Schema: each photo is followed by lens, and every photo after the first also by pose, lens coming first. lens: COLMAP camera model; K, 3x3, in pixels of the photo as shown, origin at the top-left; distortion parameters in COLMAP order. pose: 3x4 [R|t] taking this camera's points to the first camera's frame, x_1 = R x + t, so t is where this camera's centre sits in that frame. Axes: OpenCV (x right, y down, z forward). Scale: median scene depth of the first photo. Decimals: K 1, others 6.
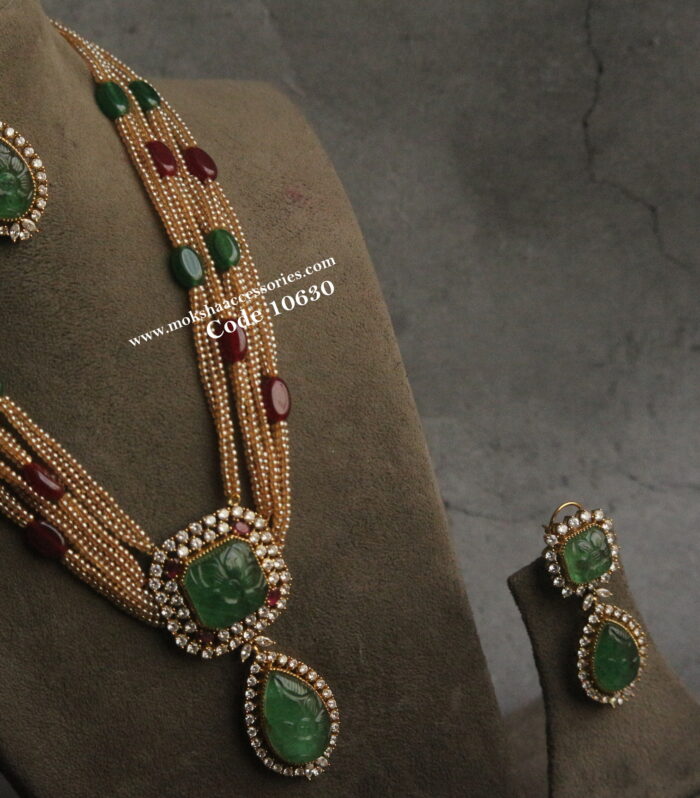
lens RADIAL K [[3189.7, 0, 337.0], [0, 3189.7, 405.8], [0, 0, 1]] dist [0.042484, 0.000000]
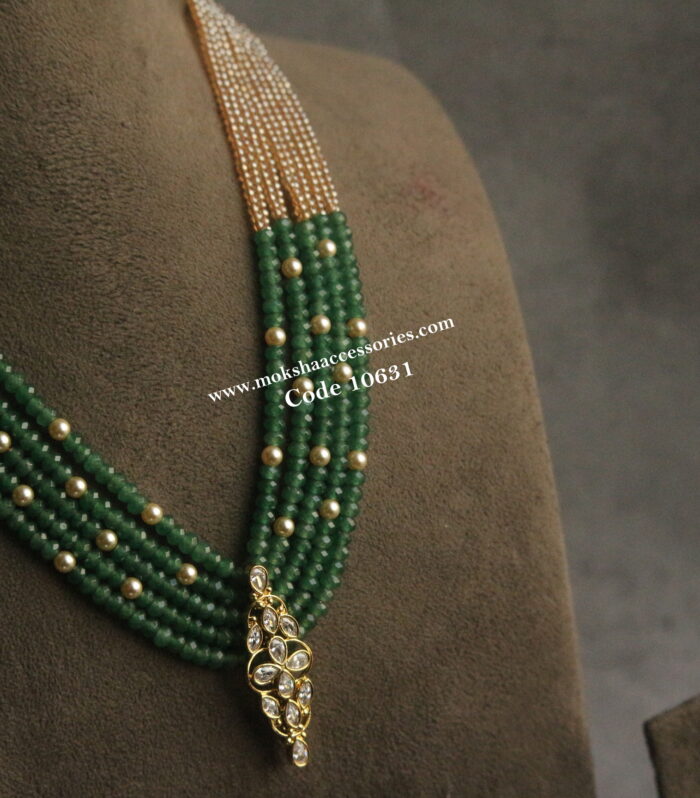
lens RADIAL K [[3189.7, 0, 349.4], [0, 3189.7, 391.0], [0, 0, 1]] dist [0.042484, 0.000000]
pose [[0.991219, 0.122813, 0.049002, -0.064122], [-0.119219, 0.990359, -0.070544, 0.038284], [-0.057193, 0.064082, 0.996304, 0.246445]]
